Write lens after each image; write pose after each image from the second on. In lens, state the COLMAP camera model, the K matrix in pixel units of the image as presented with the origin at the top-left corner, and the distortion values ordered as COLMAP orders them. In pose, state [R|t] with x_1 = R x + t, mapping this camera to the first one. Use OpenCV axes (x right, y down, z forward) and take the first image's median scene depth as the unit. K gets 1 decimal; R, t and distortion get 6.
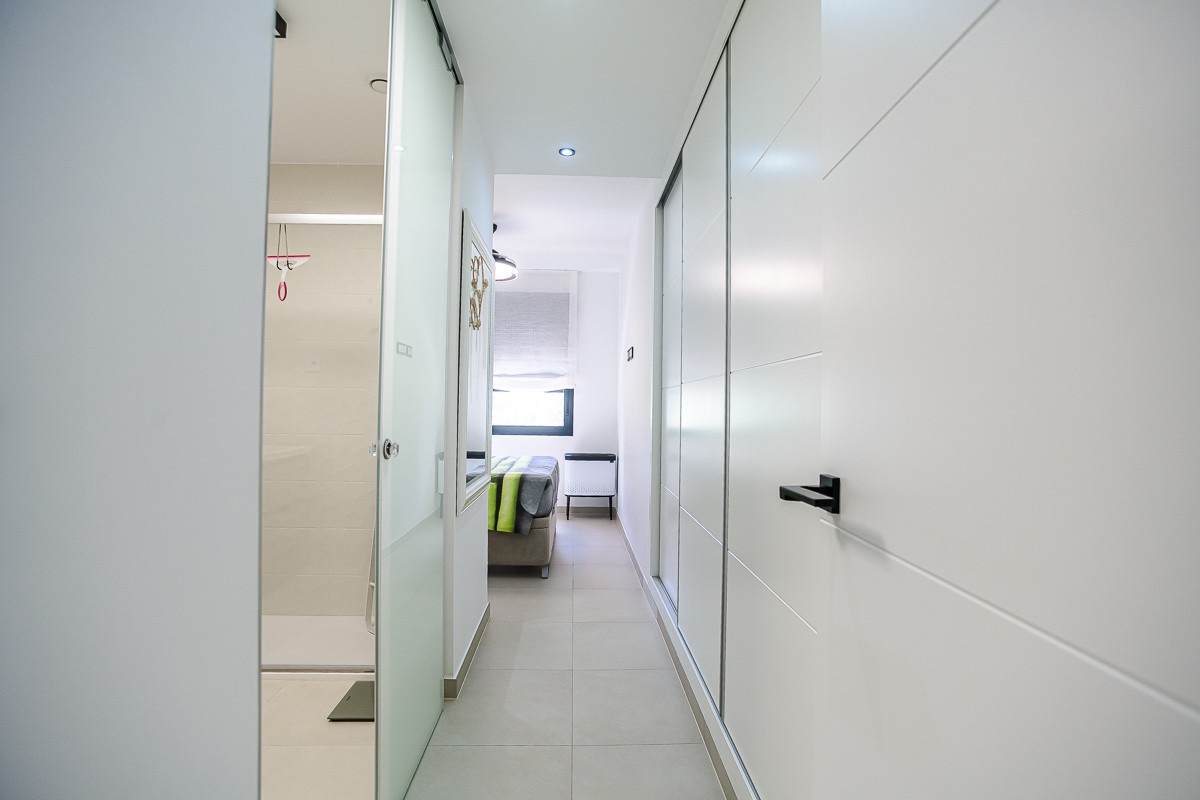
lens RADIAL K [[597.1, 0, 593.4], [0, 597.1, 400.2], [0, 0, 1]] dist [-0.002531, -0.000139]
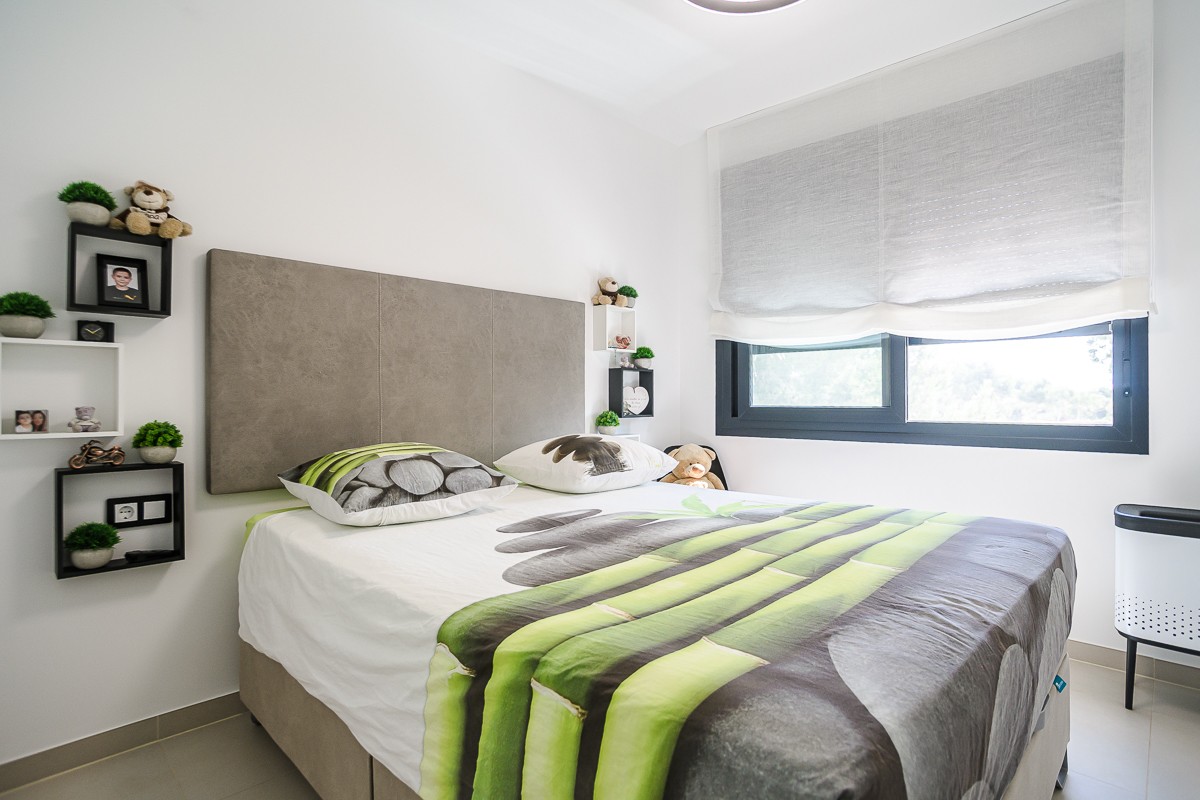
lens RADIAL K [[612.0, 0, 597.2], [0, 612.0, 405.8], [0, 0, 1]] dist [-0.062328, 0.022783]
pose [[0.707054, -0.016937, -0.706957, -0.018033], [0.015587, 0.999844, -0.008365, 0.030359], [0.706988, -0.005105, 0.707207, 0.536986]]
